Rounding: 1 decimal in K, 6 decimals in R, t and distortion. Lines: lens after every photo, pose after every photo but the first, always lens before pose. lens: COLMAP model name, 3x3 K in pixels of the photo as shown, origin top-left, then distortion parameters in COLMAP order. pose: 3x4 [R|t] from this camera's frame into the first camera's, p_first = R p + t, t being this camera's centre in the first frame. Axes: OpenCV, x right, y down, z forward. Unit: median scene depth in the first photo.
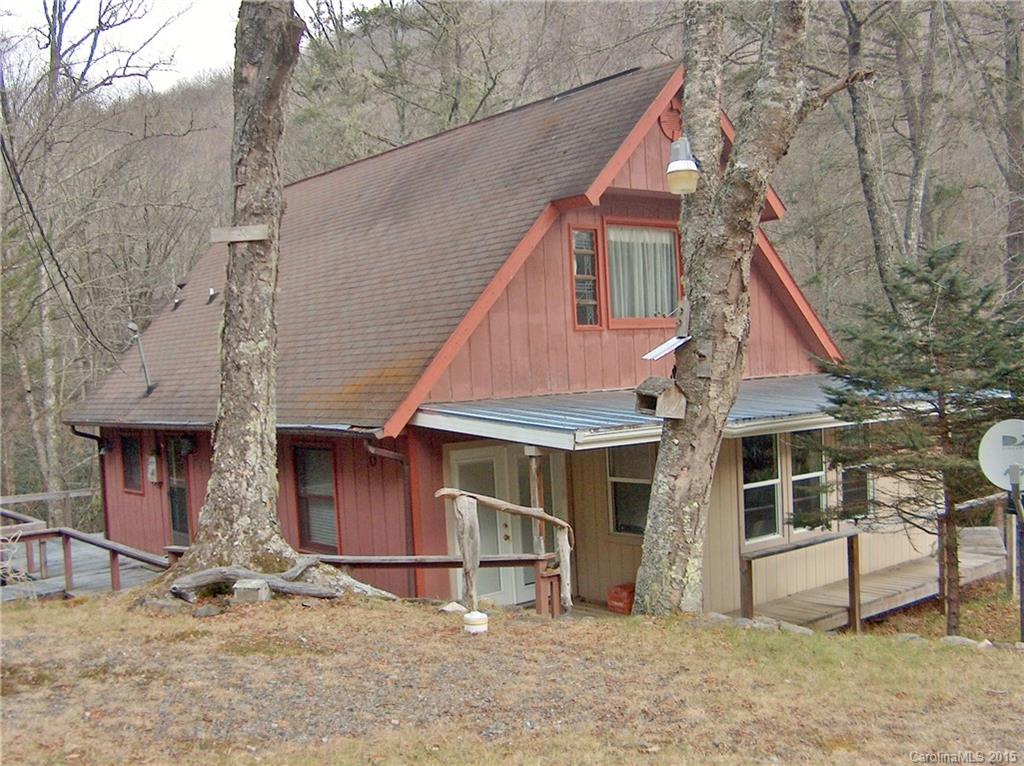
lens RADIAL K [[1121.4, 0, 517.9], [0, 1121.4, 404.9], [0, 0, 1]] dist [-0.107629, 0.005345]
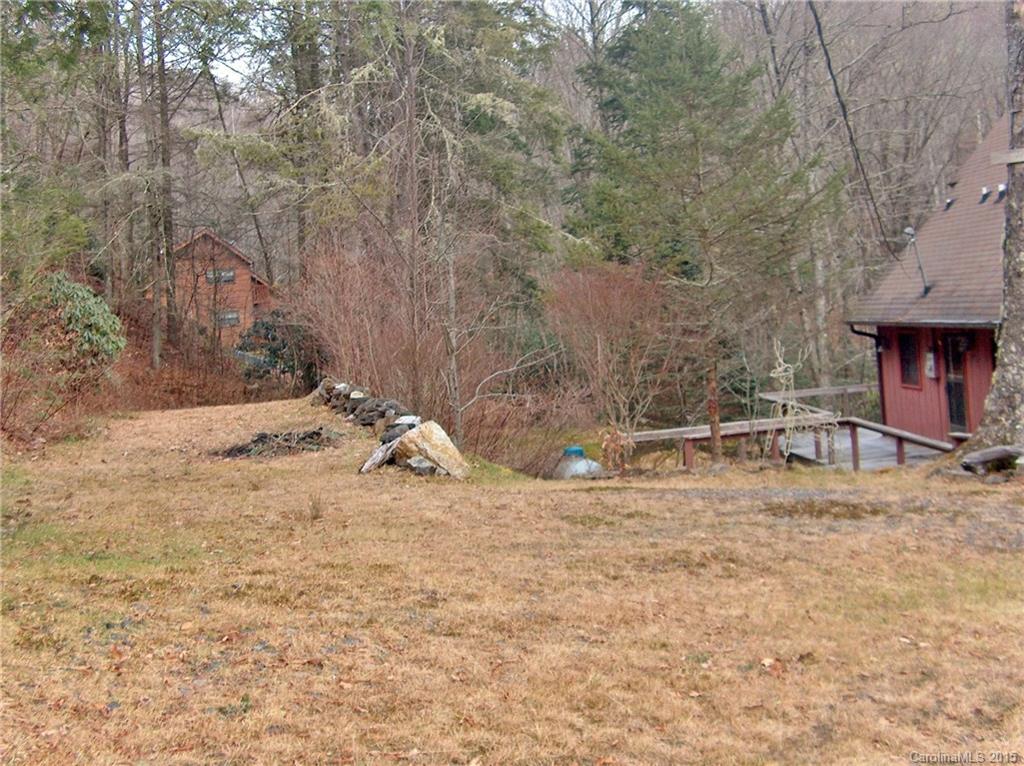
lens RADIAL K [[1121.4, 0, 517.9], [0, 1121.4, 404.9], [0, 0, 1]] dist [-0.107629, 0.005345]
pose [[0.785081, 0.020521, -0.619053, 0.042952], [0.036953, 0.996119, 0.079885, -0.008940], [0.618290, -0.085592, 0.781276, -0.205614]]
